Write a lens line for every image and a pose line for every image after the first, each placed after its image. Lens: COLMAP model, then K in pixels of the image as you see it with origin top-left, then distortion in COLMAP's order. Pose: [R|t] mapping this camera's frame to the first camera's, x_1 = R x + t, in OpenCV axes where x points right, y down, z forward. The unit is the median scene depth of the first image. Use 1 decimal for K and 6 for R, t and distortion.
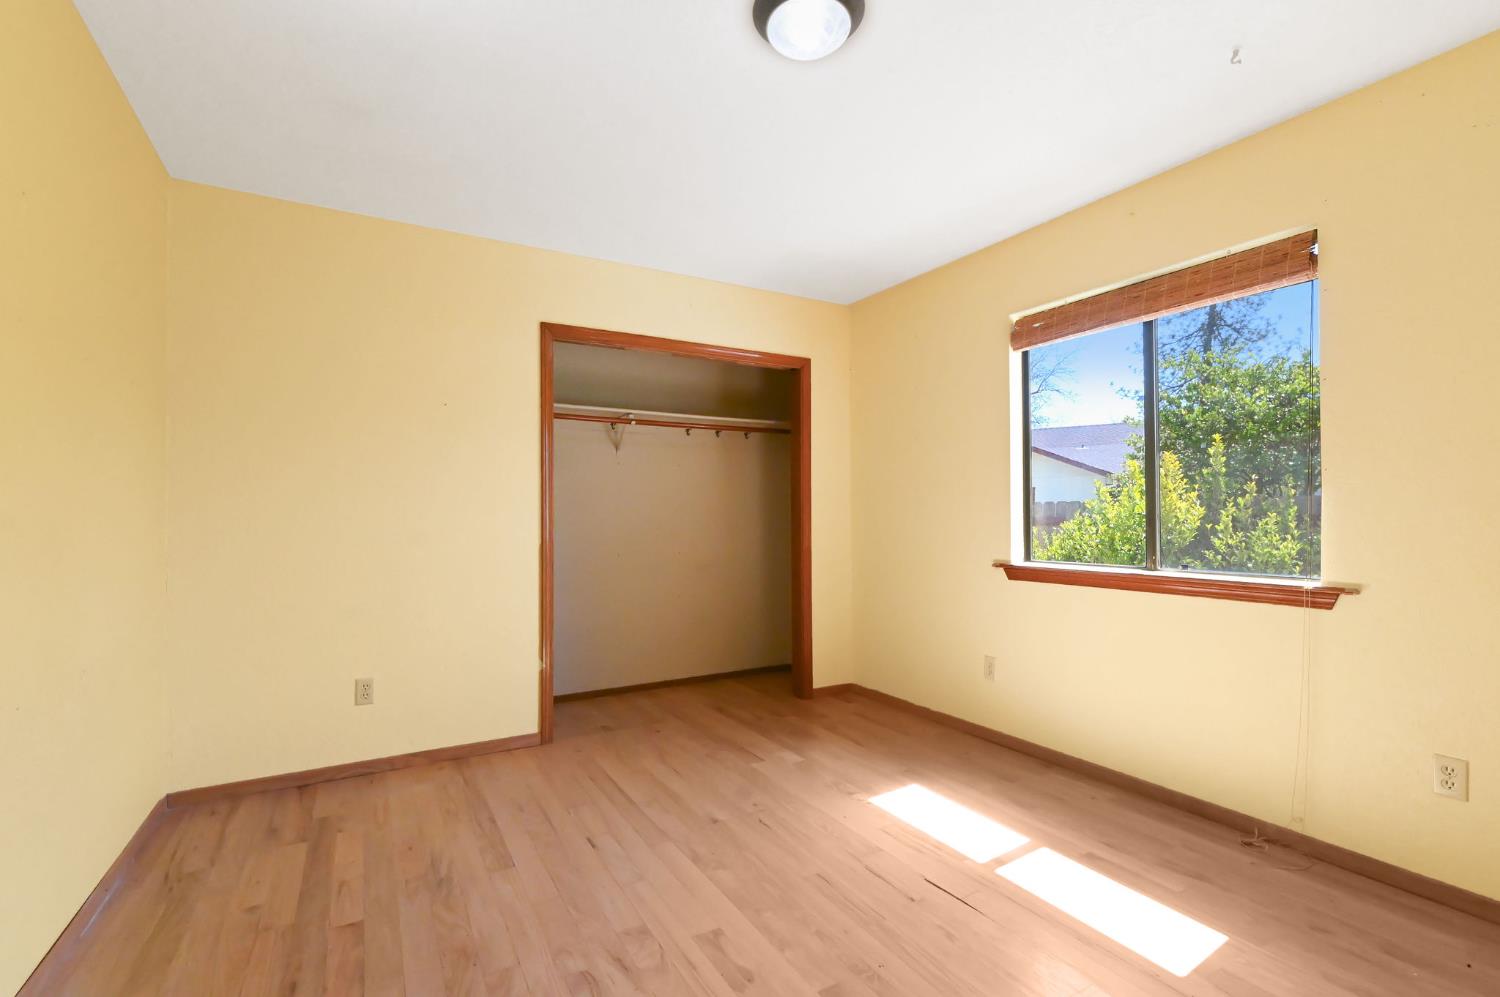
lens RADIAL K [[660.9, 0, 744.2], [0, 660.9, 498.9], [0, 0, 1]] dist [-0.002428, 0.000400]
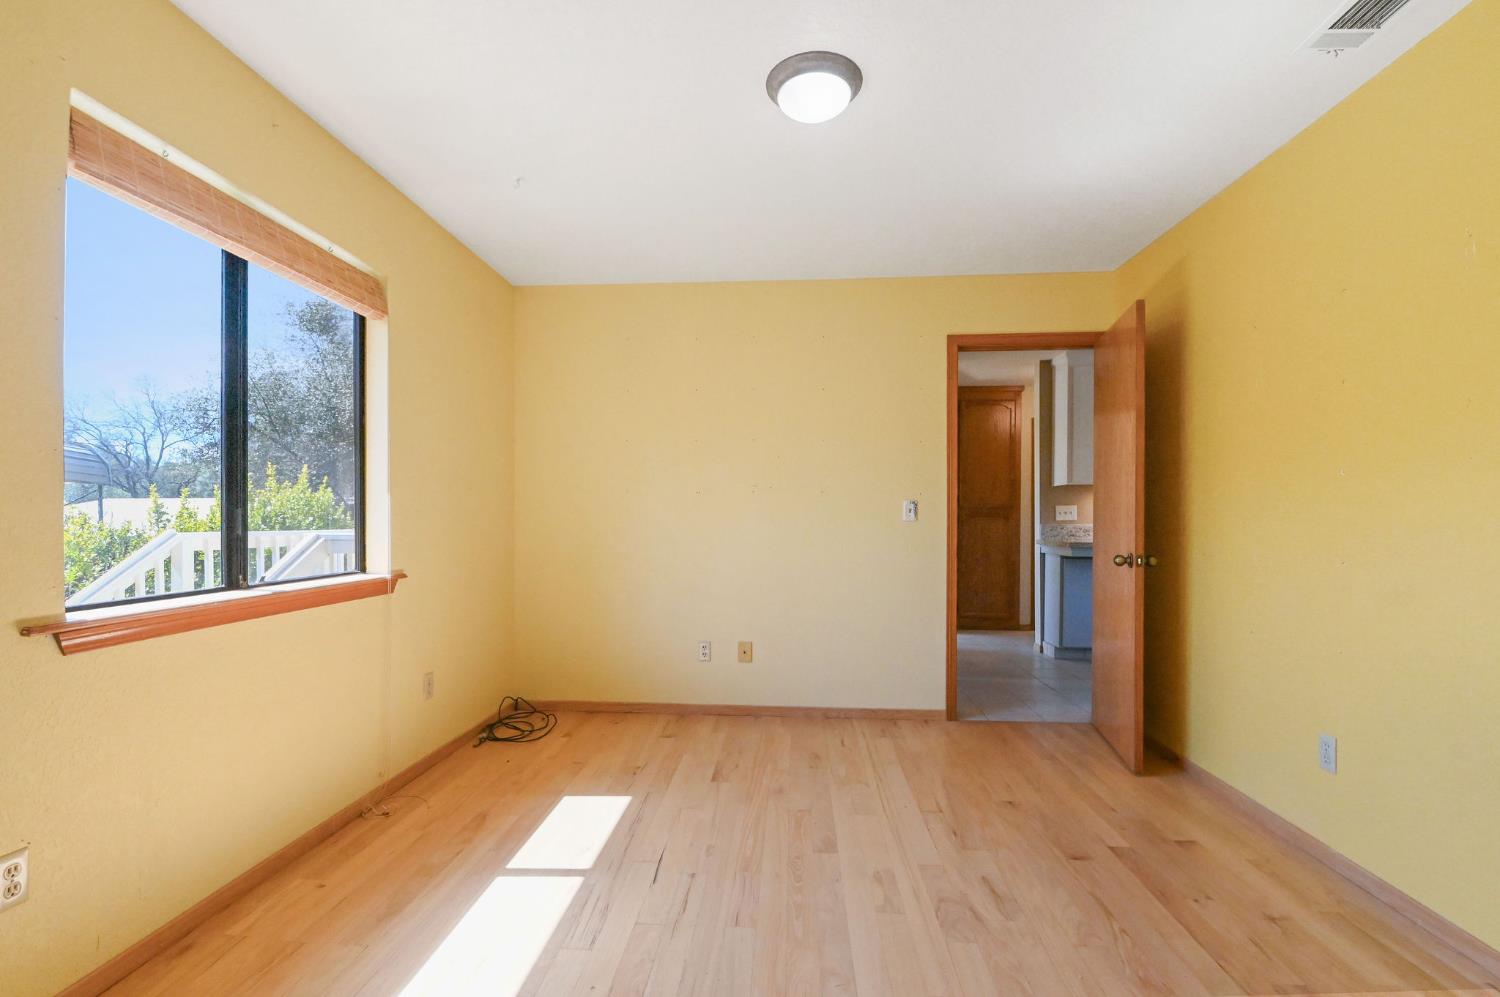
lens RADIAL K [[668.2, 0, 742.5], [0, 668.2, 496.5], [0, 0, 1]] dist [-0.000686, -0.006967]
pose [[-0.827393, 0.011995, 0.561495, -0.401029], [-0.023400, 0.998167, -0.055805, 0.039237], [-0.561136, -0.059311, -0.825596, 1.749891]]
